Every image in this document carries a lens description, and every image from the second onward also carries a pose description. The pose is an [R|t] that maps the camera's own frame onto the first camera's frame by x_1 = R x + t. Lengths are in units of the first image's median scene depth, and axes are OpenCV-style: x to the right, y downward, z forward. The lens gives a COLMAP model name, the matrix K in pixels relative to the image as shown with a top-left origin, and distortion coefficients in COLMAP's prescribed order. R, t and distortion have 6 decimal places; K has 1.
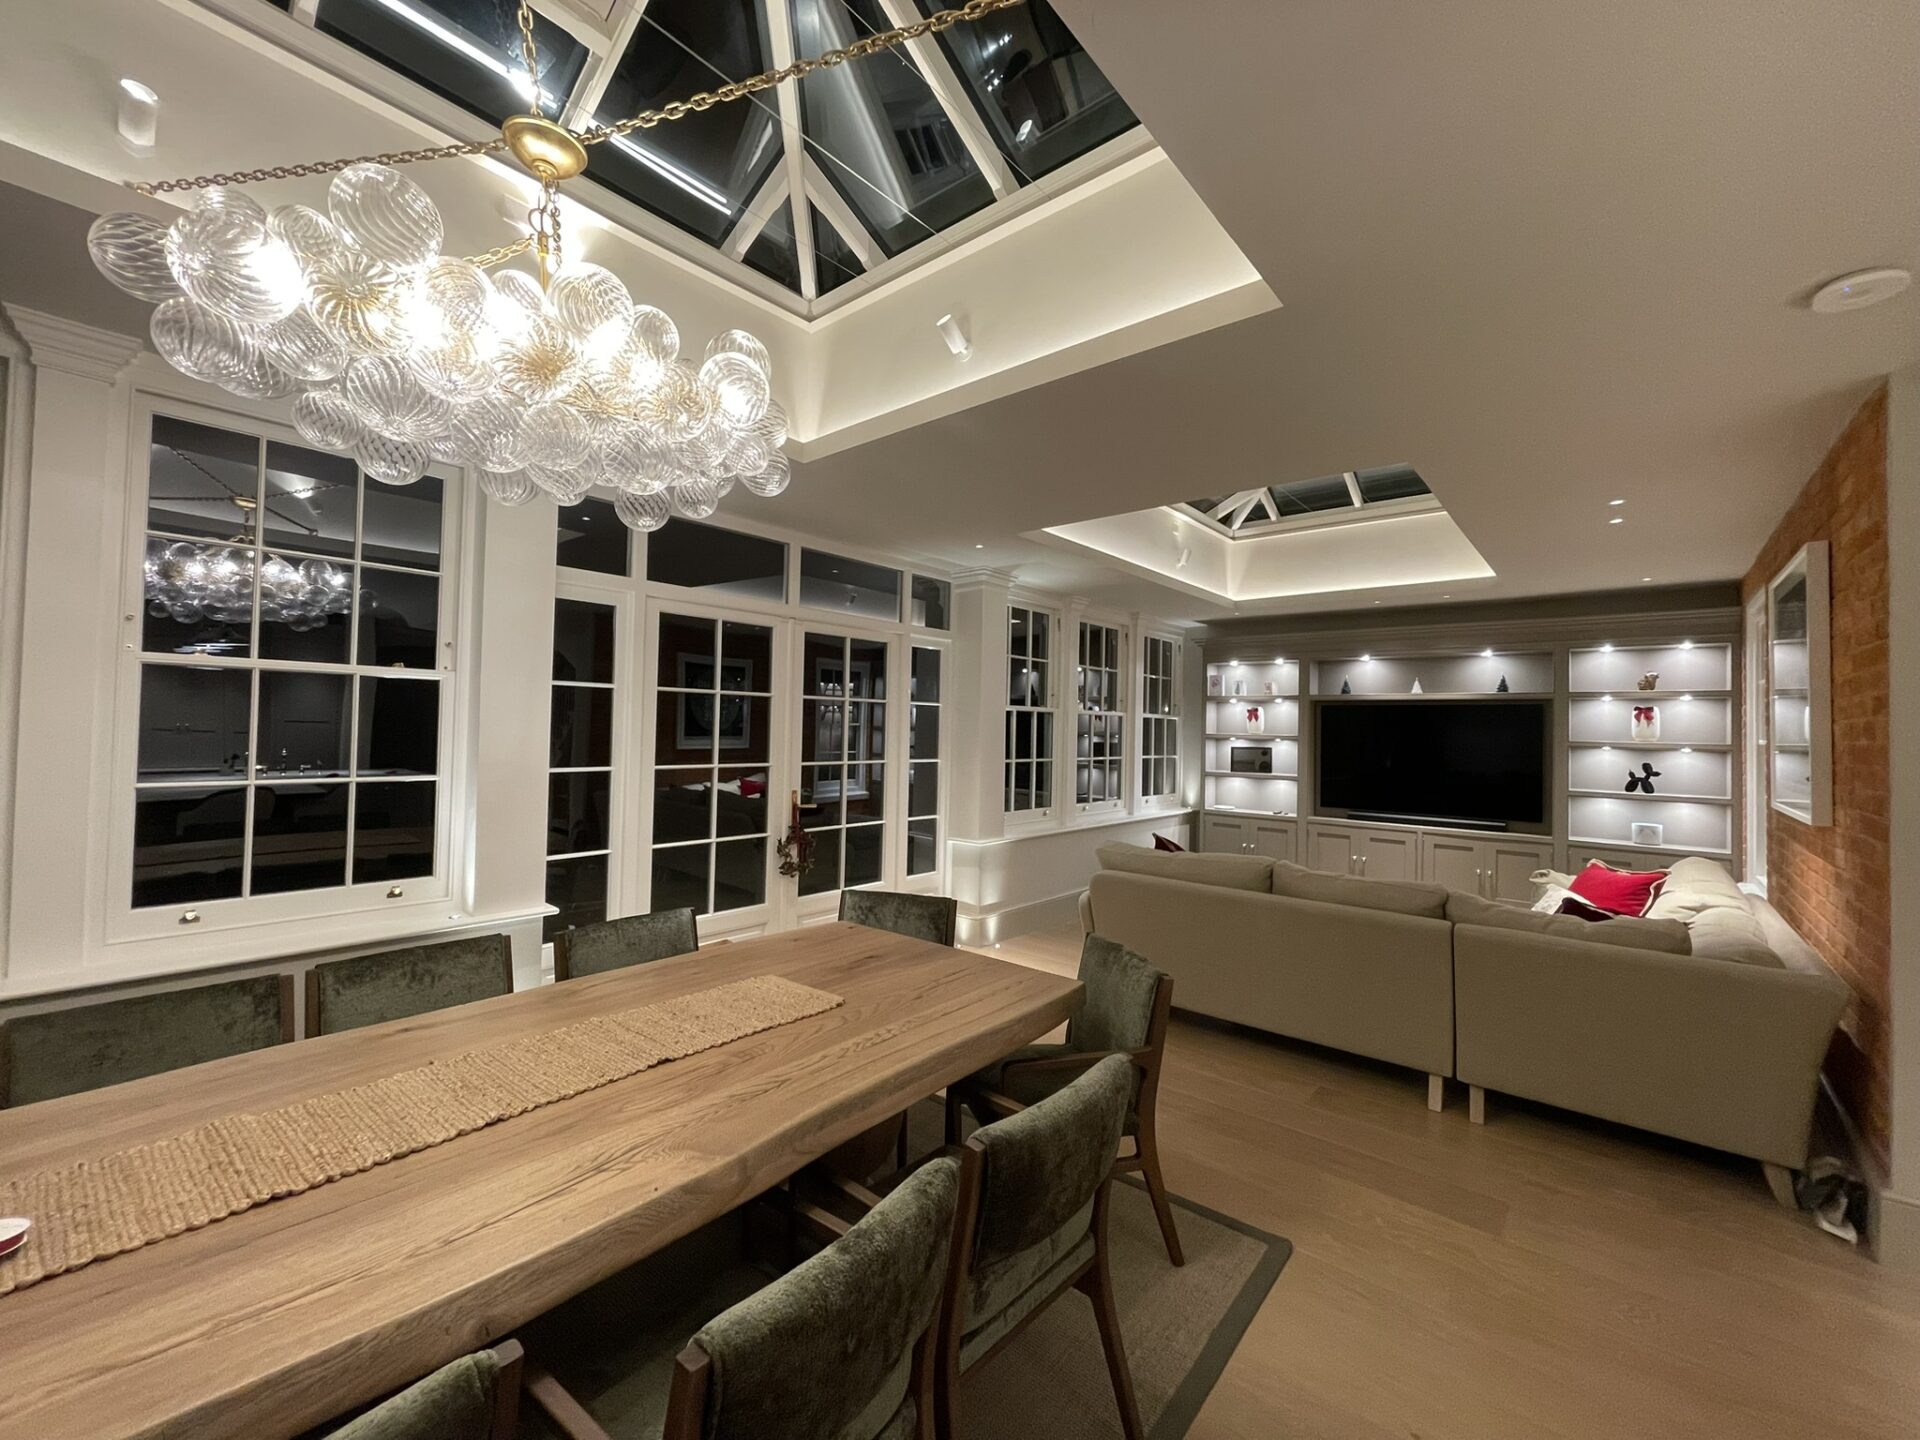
lens RADIAL K [[777.1, 0, 961.9], [0, 777.1, 713.0], [0, 0, 1]] dist [-0.001988, -0.000195]
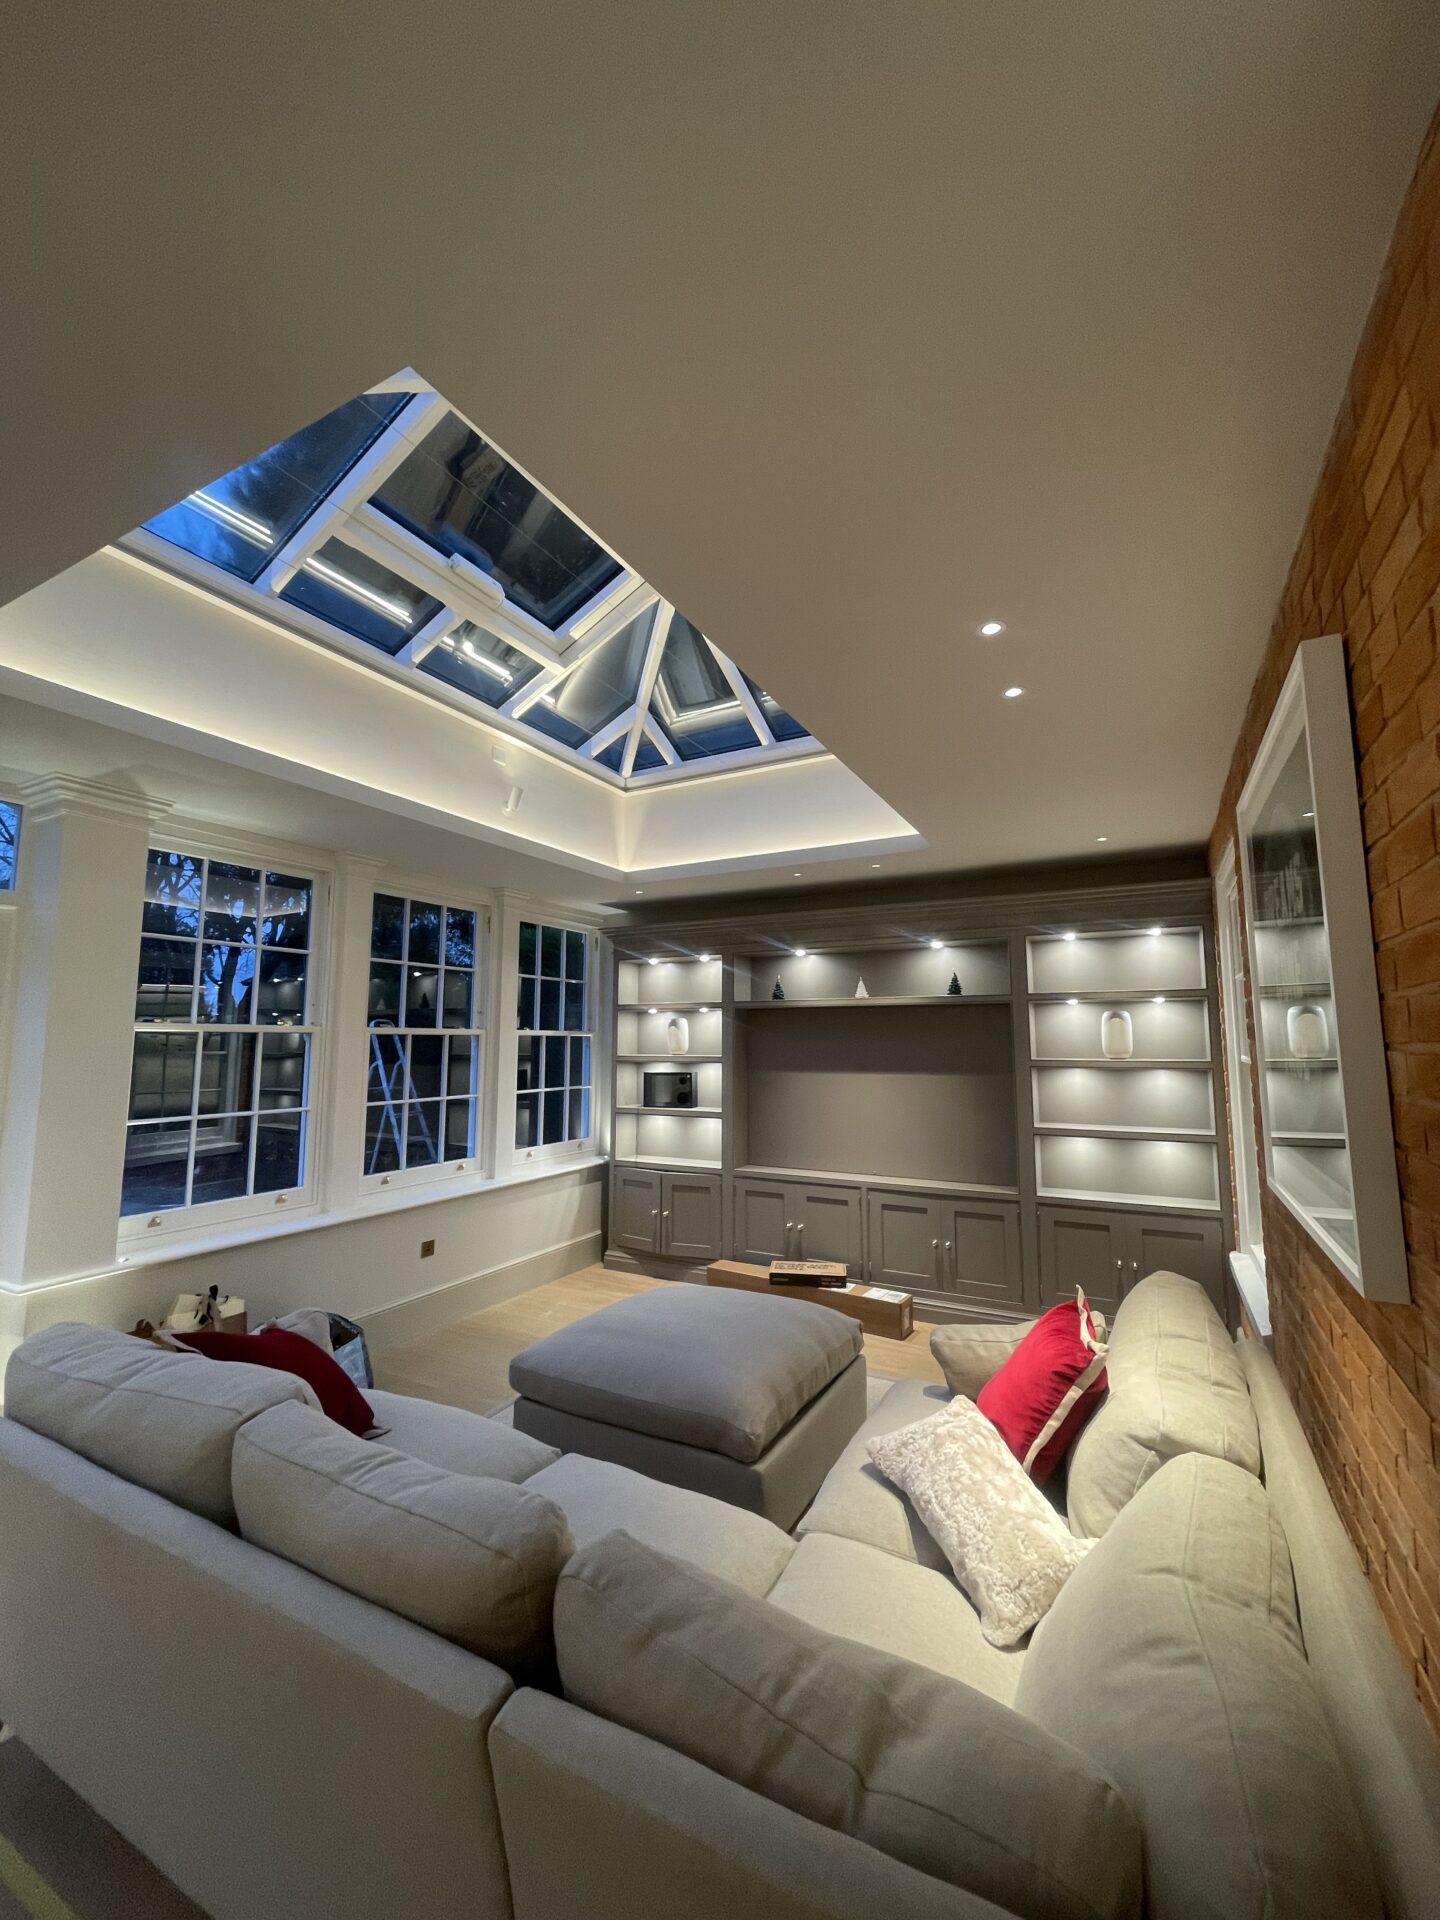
lens RADIAL K [[777.1, 0, 734.4], [0, 777.1, 954.3], [0, 0, 1]] dist [-0.001988, -0.000195]
pose [[0.974858, 0.003069, 0.222805, 0.405999], [0.016918, 0.995999, -0.087743, -0.004364], [-0.222183, 0.089307, 0.970906, 0.395001]]
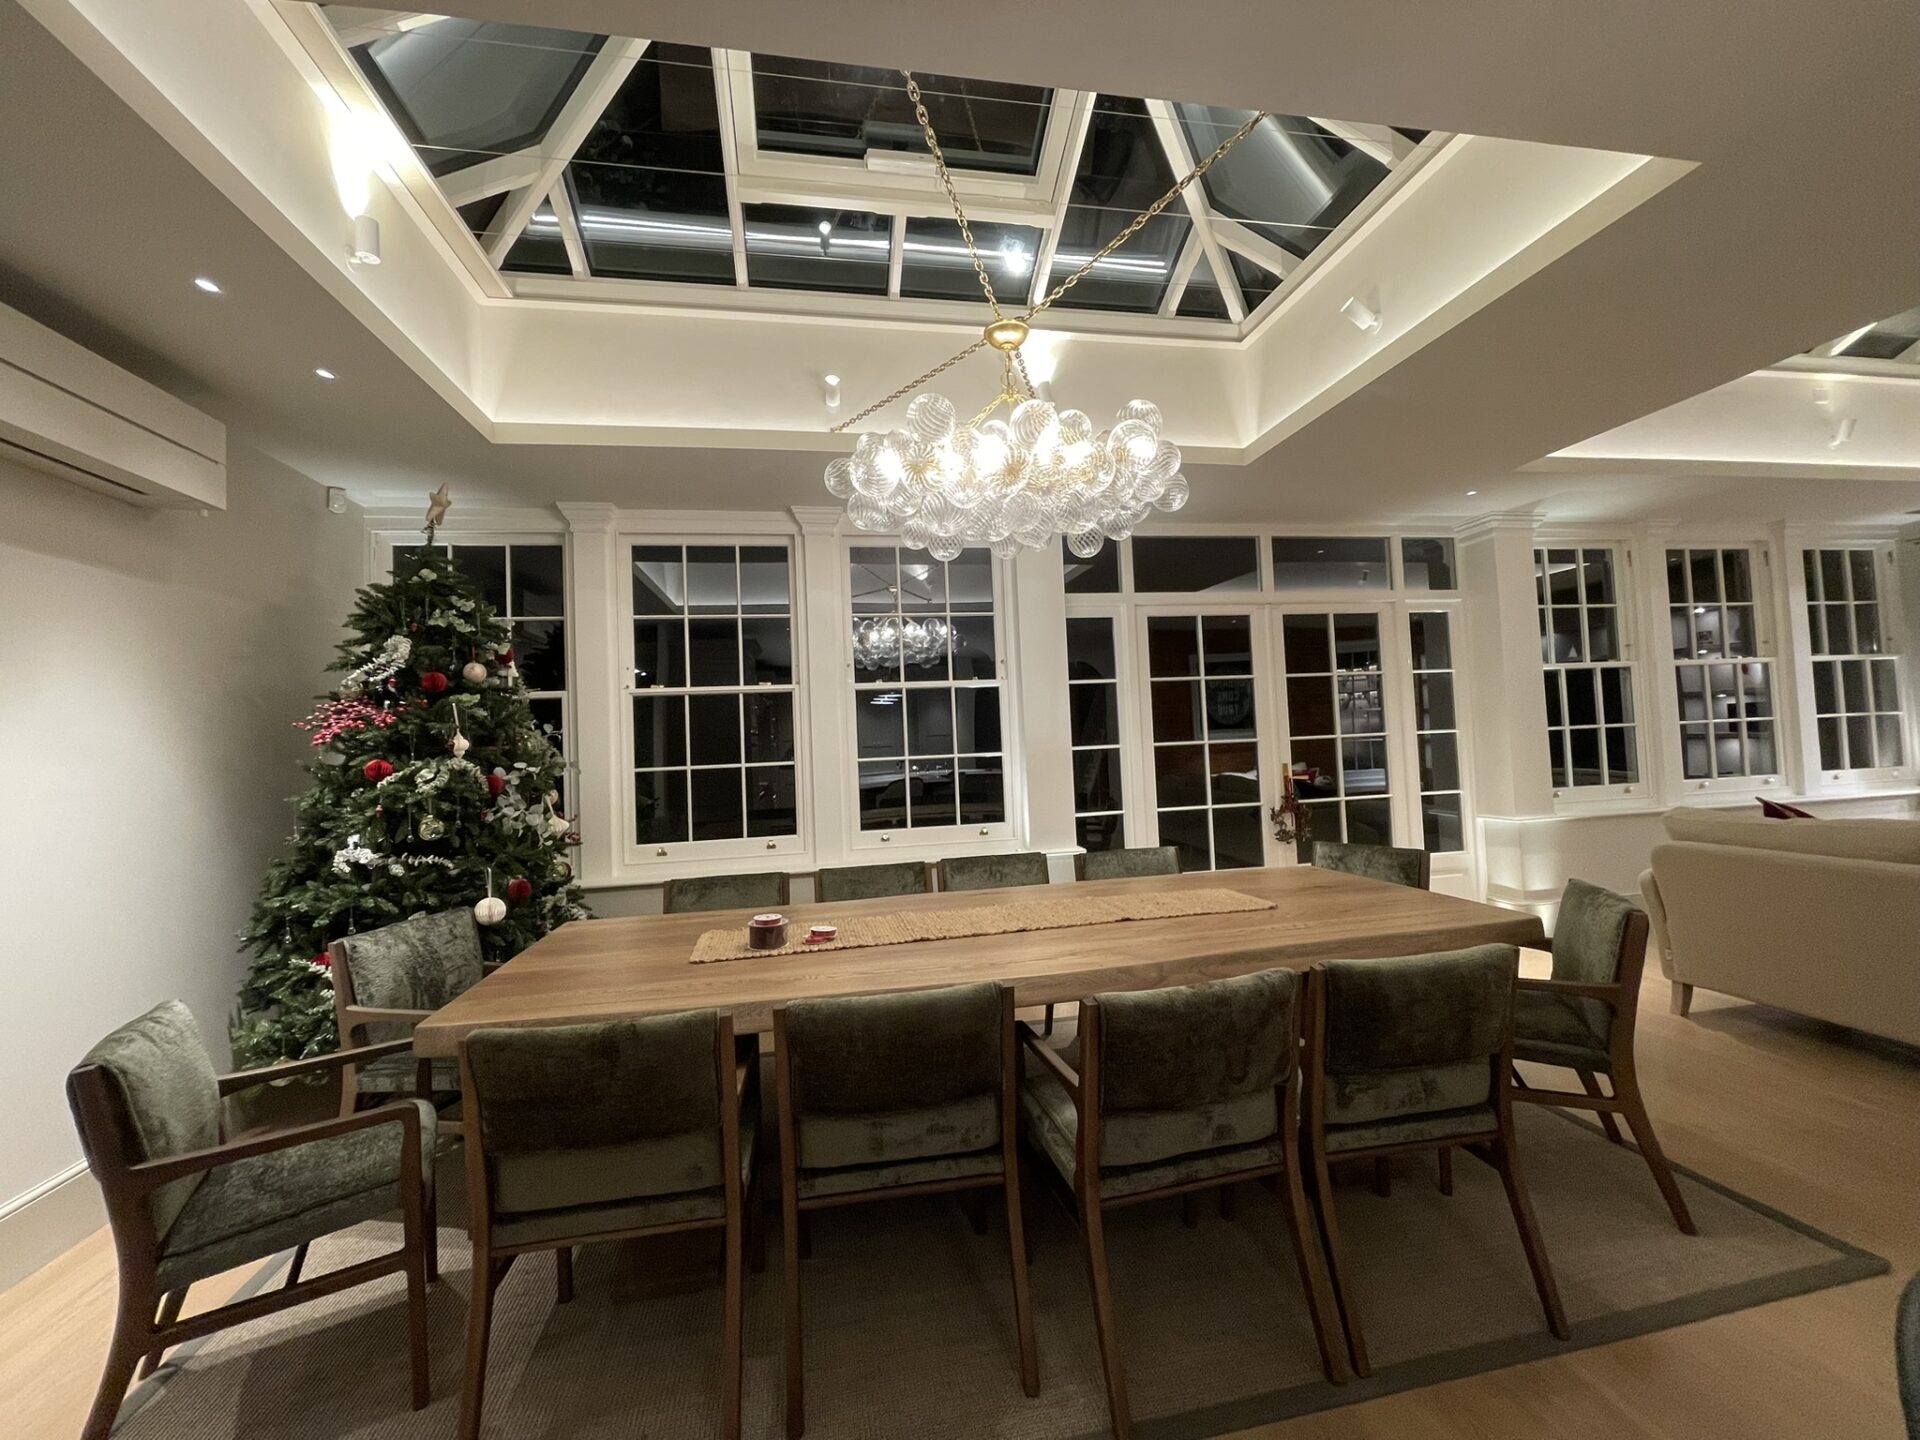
lens RADIAL K [[777.1, 0, 954.3], [0, 777.1, 714.6], [0, 0, 1]] dist [-0.001988, -0.000195]
pose [[0.770561, -0.078331, -0.632534, 0.105934], [0.073025, 0.996734, -0.034472, 0.033147], [0.633169, -0.019628, 0.773765, -0.104127]]
